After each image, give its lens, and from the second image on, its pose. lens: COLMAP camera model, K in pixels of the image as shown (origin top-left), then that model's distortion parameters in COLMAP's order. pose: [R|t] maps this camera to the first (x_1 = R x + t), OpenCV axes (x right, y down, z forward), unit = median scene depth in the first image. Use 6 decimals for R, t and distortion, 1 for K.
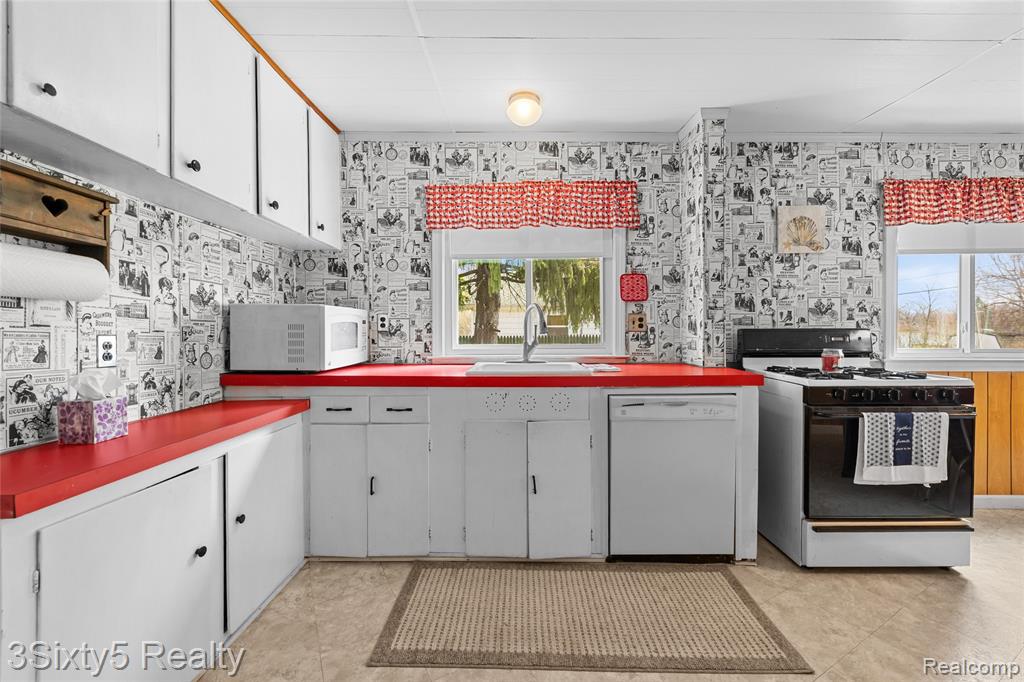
lens RADIAL K [[418.8, 0, 515.3], [0, 418.8, 336.7], [0, 0, 1]] dist [0.003839, -0.002148]
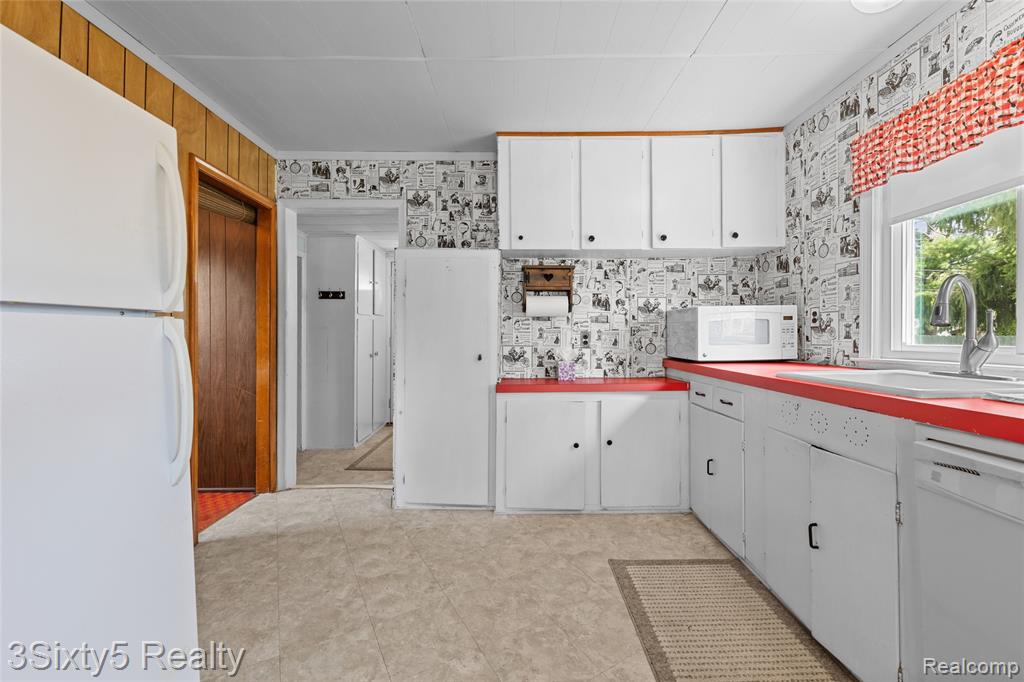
lens RADIAL K [[418.8, 0, 516.2], [0, 418.8, 340.9], [0, 0, 1]] dist [0.003839, -0.002148]
pose [[0.007864, 0.012634, -0.999889, 0.578033], [-0.005956, 0.999903, 0.012588, 0.008658], [0.999951, 0.005857, 0.007939, 0.361079]]
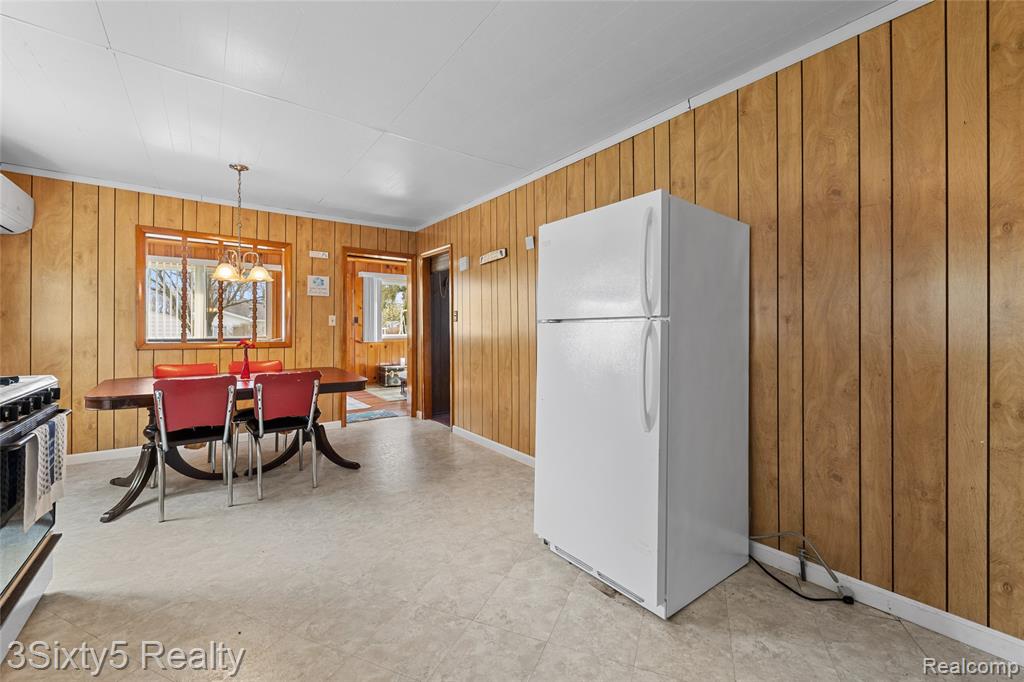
lens RADIAL K [[418.8, 0, 524.9], [0, 418.8, 325.2], [0, 0, 1]] dist [0.003839, -0.002148]
pose [[-0.612051, 0.004731, 0.790804, -0.207275], [0.008796, 0.999961, 0.000825, 0.000444], [-0.790769, 0.007461, -0.612069, 0.548838]]
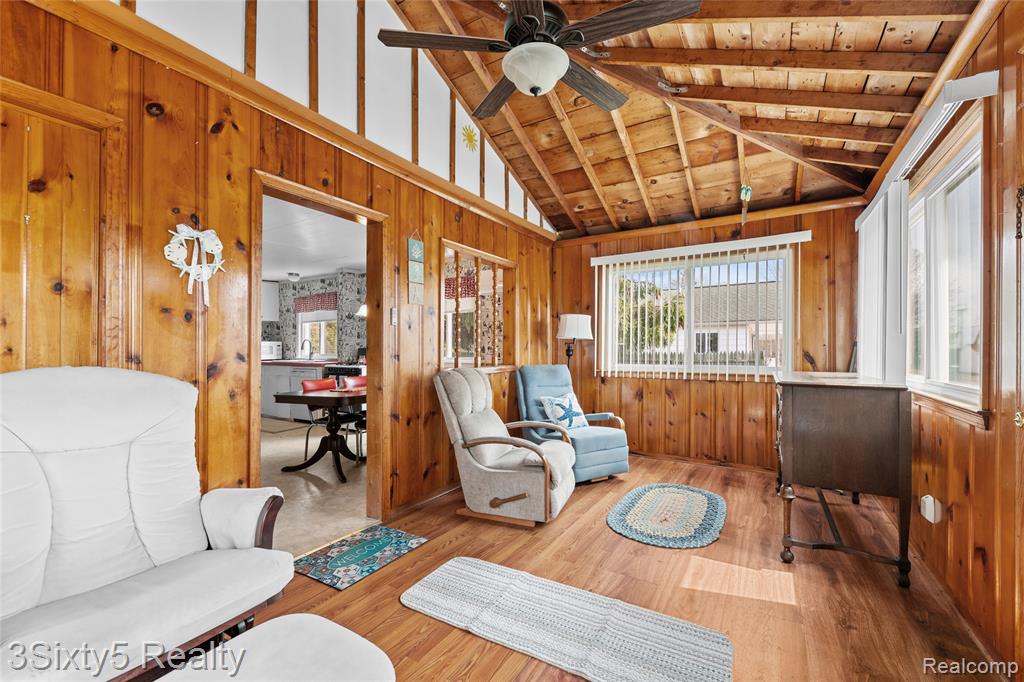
lens RADIAL K [[418.8, 0, 518.2], [0, 418.8, 350.9], [0, 0, 1]] dist [0.003839, -0.002148]
pose [[0.856831, 0.003515, -0.515586, 2.586457], [-0.008047, 0.999946, -0.006556, 0.008392], [0.515535, 0.009766, 0.856813, -0.671015]]
